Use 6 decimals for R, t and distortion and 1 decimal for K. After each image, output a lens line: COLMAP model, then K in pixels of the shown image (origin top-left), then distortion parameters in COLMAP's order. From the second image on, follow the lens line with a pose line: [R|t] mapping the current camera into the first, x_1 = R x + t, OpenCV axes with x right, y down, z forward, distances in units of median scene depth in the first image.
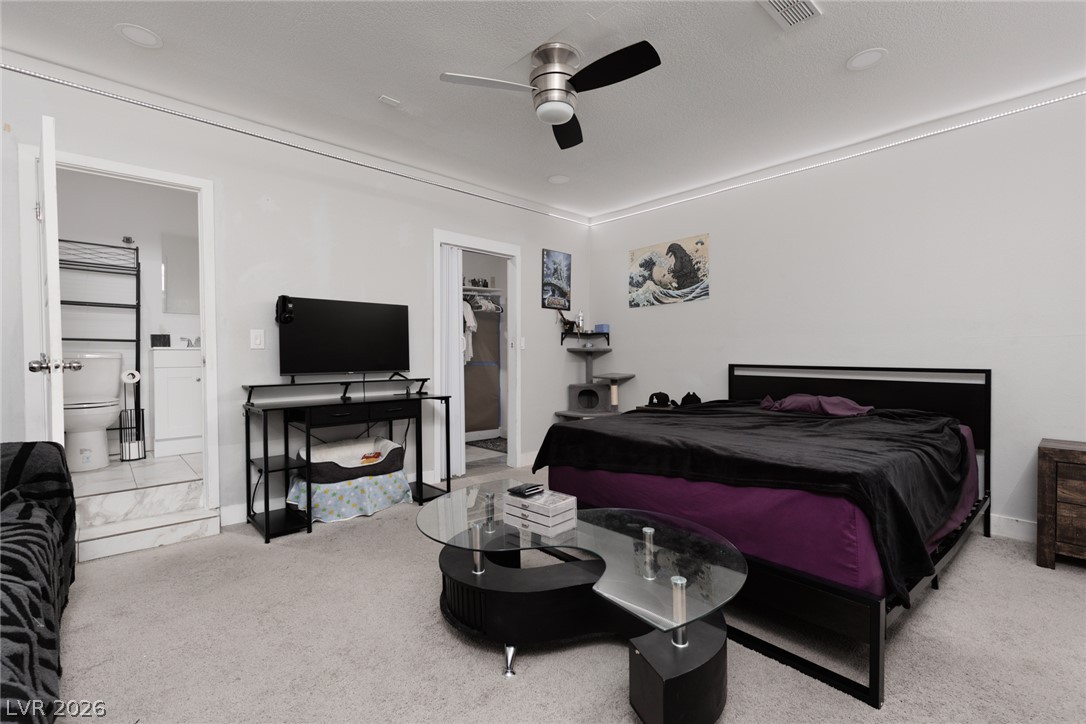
lens RADIAL K [[485.1, 0, 548.6], [0, 485.1, 360.3], [0, 0, 1]] dist [0.008181, -0.001220]
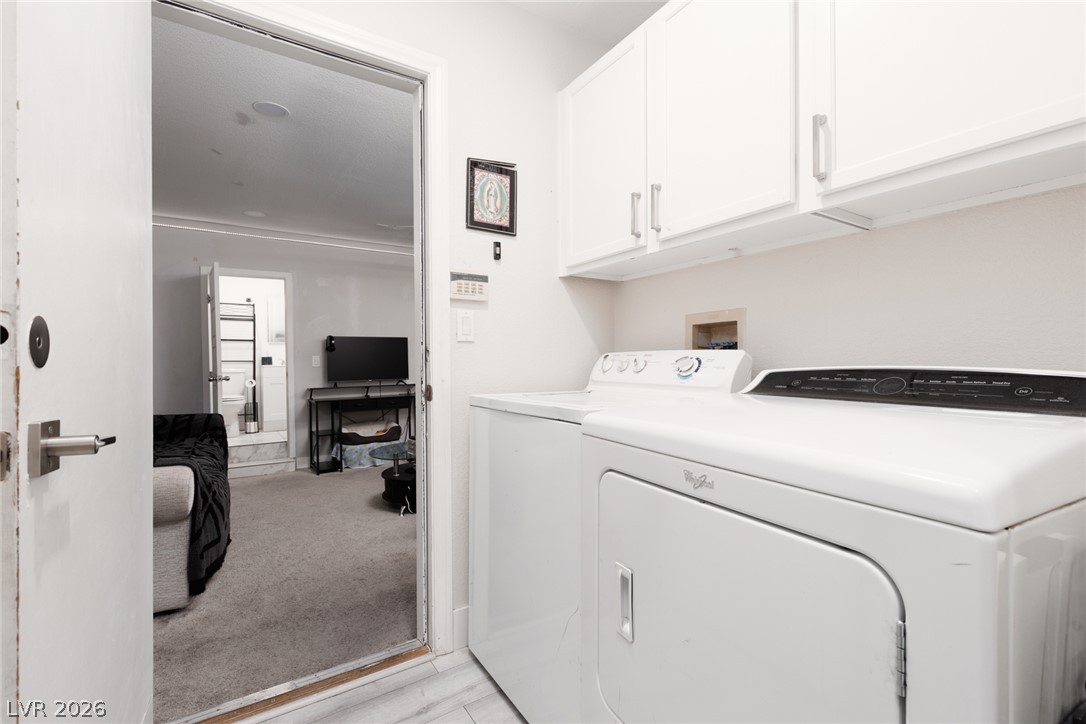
lens RADIAL K [[485.1, 0, 548.6], [0, 485.1, 360.3], [0, 0, 1]] dist [0.008181, -0.001220]
pose [[0.987343, -0.009747, -0.158299, 0.467736], [0.008642, 0.999933, -0.007666, -0.025914], [0.158363, 0.006201, 0.987362, -0.544801]]
